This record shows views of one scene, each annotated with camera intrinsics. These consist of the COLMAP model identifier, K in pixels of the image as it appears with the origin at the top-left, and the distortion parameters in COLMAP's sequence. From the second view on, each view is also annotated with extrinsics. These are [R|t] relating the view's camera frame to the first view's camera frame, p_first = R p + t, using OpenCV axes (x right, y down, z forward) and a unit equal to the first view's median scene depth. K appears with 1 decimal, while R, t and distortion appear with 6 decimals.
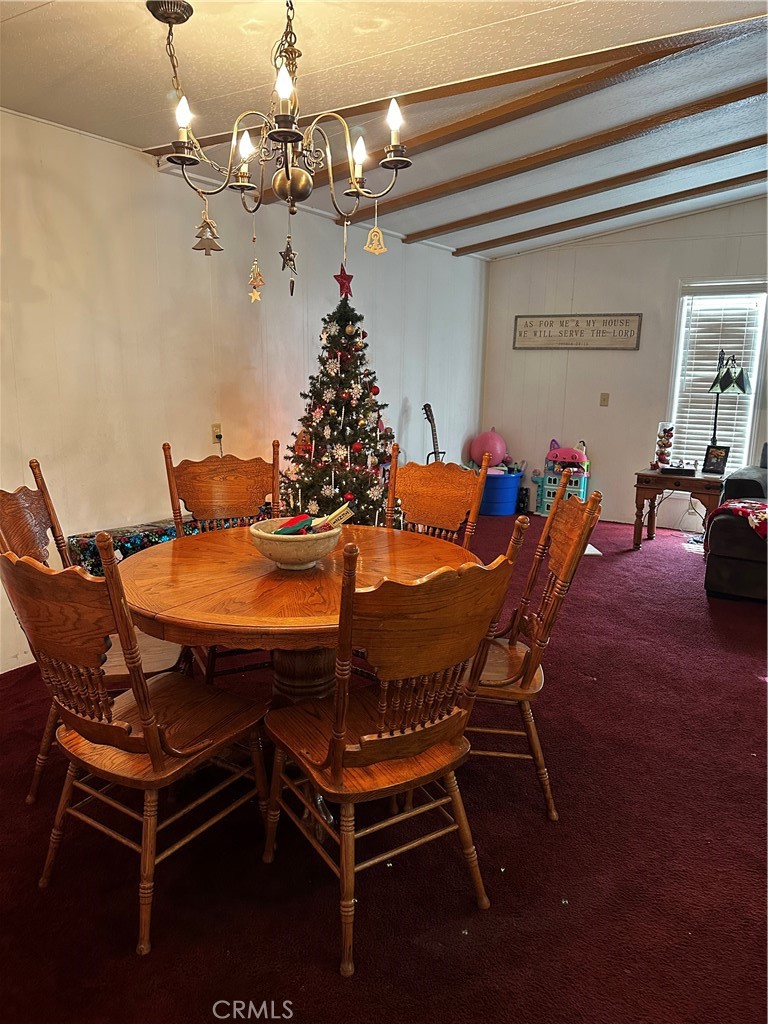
lens RADIAL K [[708.1, 0, 384.5], [0, 708.1, 507.3], [0, 0, 1]] dist [0.099202, -0.178554]
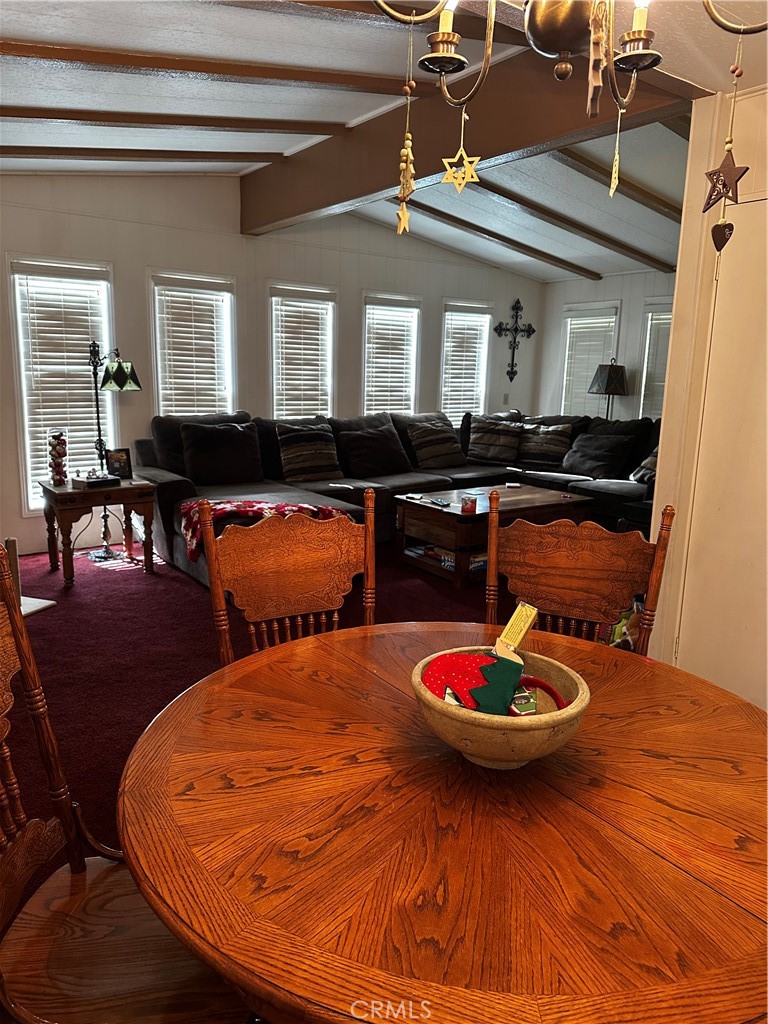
lens RADIAL K [[708.1, 0, 384.5], [0, 708.1, 507.3], [0, 0, 1]] dist [0.099202, -0.178554]
pose [[0.364532, -0.186903, 0.912241, -0.236912], [0.170935, 0.976434, 0.131749, -0.070810], [-0.915368, 0.107907, 0.387889, 0.330866]]
